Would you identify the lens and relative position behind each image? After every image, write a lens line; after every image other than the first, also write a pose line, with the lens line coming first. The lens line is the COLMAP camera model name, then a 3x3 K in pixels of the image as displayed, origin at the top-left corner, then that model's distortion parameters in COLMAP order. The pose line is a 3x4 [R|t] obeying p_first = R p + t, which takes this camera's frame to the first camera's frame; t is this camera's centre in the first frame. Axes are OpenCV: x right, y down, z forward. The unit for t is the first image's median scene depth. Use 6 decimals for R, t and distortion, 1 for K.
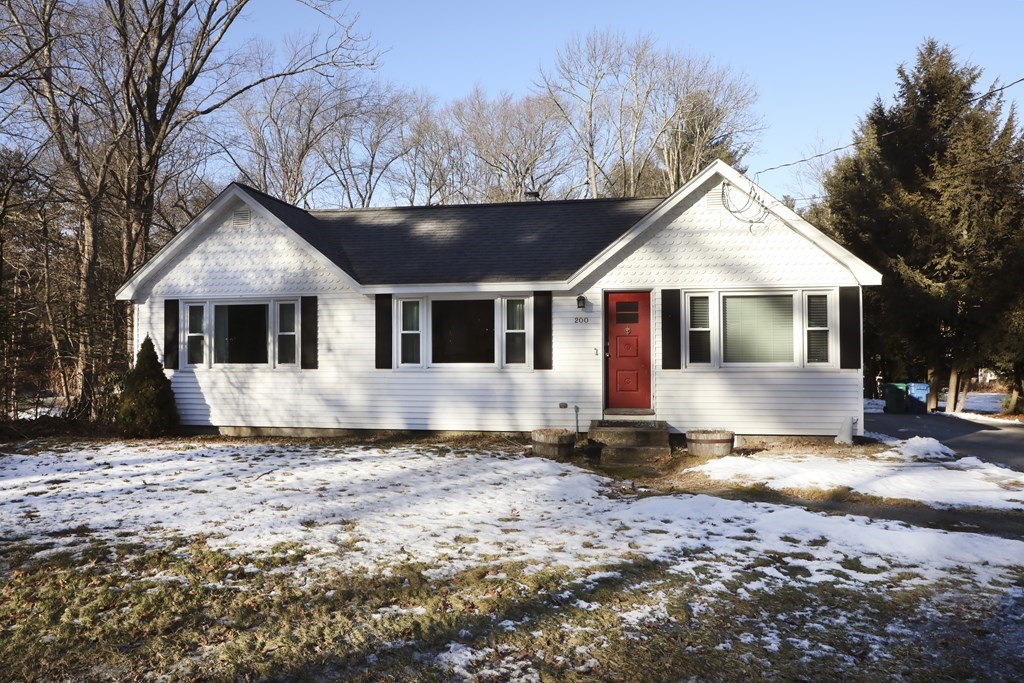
lens RADIAL K [[691.1, 0, 512.0], [0, 691.1, 341.5], [0, 0, 1]] dist [-0.092126, 0.051320]
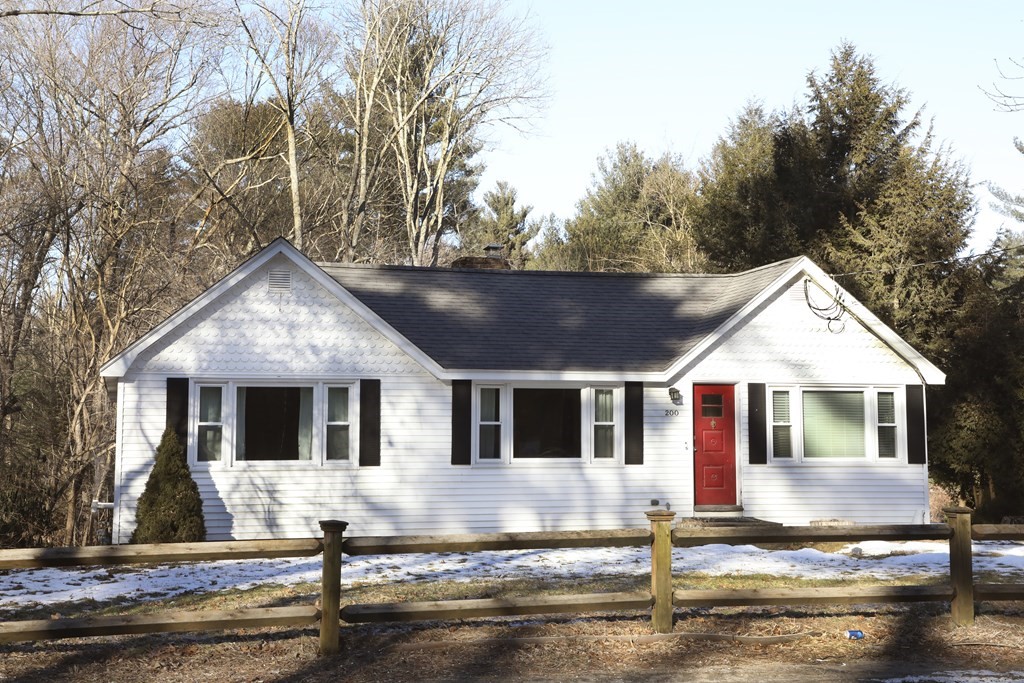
lens RADIAL K [[1308.4, 0, 511.4], [0, 1308.4, 345.4], [0, 0, 1]] dist [0.150903, 0.000979]
pose [[0.919043, 0.032503, 0.392815, -0.790605], [-0.005628, 0.997575, -0.069376, 0.003439], [-0.394118, 0.061548, 0.916997, -0.572528]]
